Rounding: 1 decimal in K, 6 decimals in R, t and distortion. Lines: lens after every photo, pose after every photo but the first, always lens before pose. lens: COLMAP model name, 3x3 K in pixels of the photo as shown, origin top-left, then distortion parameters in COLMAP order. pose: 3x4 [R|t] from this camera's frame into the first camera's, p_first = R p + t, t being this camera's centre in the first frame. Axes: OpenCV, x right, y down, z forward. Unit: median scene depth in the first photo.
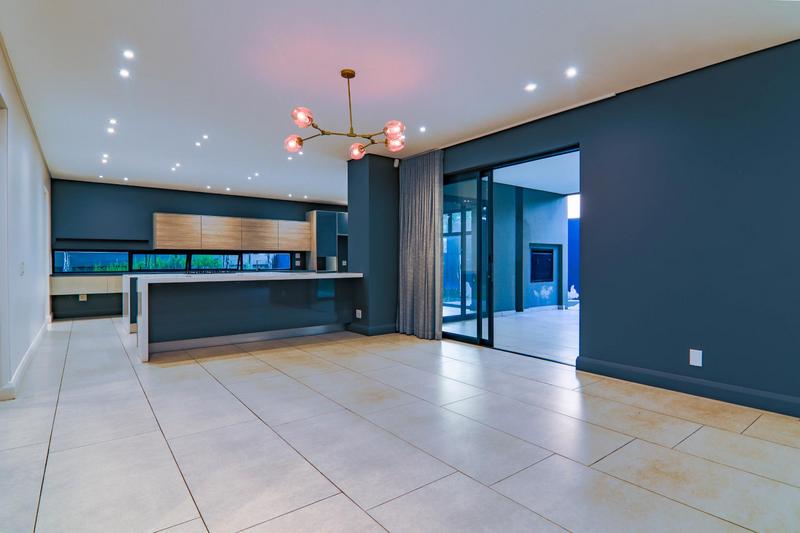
lens RADIAL K [[415.0, 0, 400.0], [0, 415.0, 266.5], [0, 0, 1]] dist [-0.012047, -0.000896]
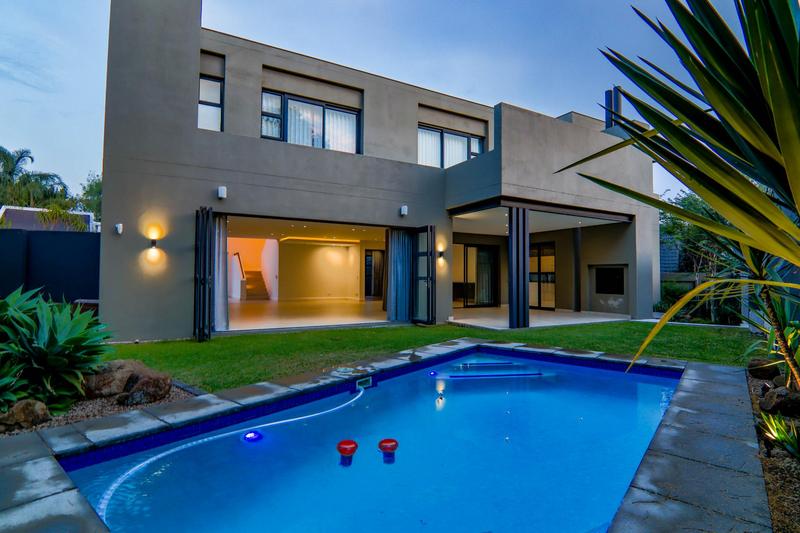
lens RADIAL K [[415.0, 0, 400.0], [0, 415.0, 266.5], [0, 0, 1]] dist [-0.012047, -0.000896]
pose [[-0.135284, -0.027704, -0.990419, 1.721617], [-0.014410, 0.999558, -0.025991, -0.005163], [0.990702, 0.010756, -0.135624, 0.539801]]
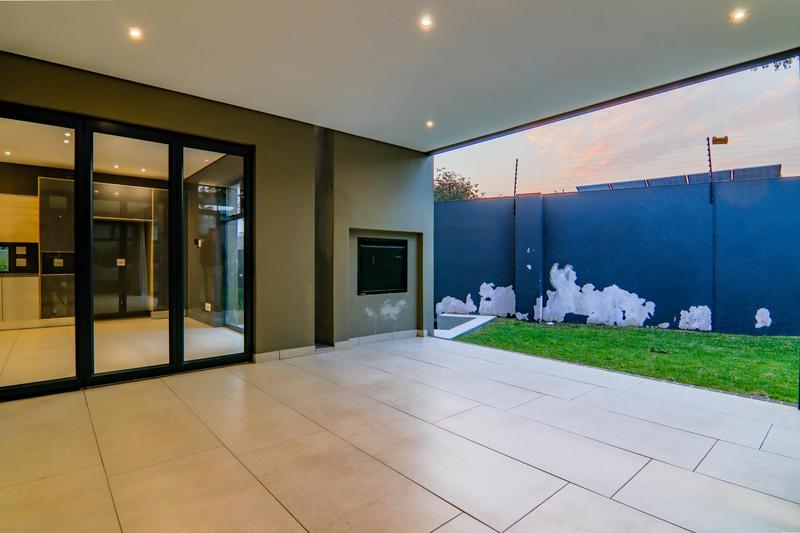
lens RADIAL K [[415.0, 0, 400.0], [0, 415.0, 266.5], [0, 0, 1]] dist [-0.012047, -0.000896]
pose [[0.997779, -0.000538, 0.066607, 0.331746], [0.000513, 1.000000, 0.000388, -0.001946], [-0.066607, -0.000353, 0.997779, 0.400970]]
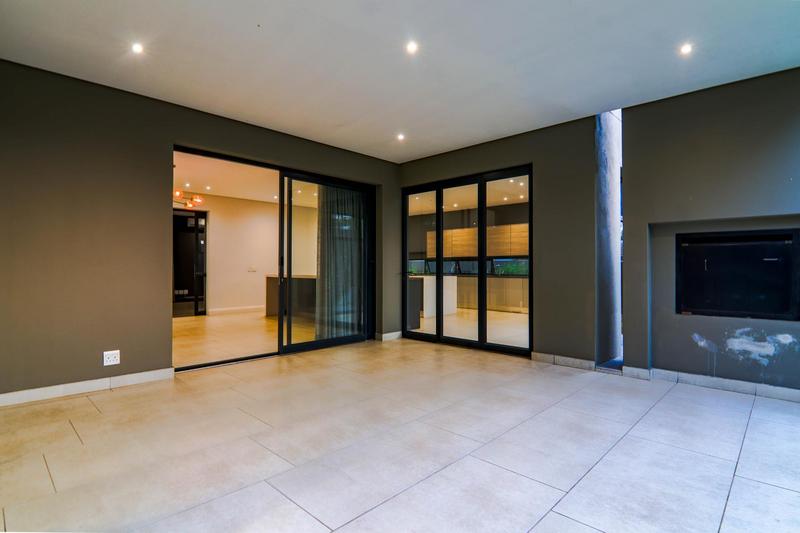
lens RADIAL K [[410.1, 0, 400.7], [0, 410.1, 262.2], [0, 0, 1]] dist [-0.007542, -0.000910]
pose [[0.155558, -0.015056, -0.987712, 0.681954], [-0.013849, 0.999752, -0.017421, -0.002718], [0.987730, 0.016389, 0.155311, 0.642453]]
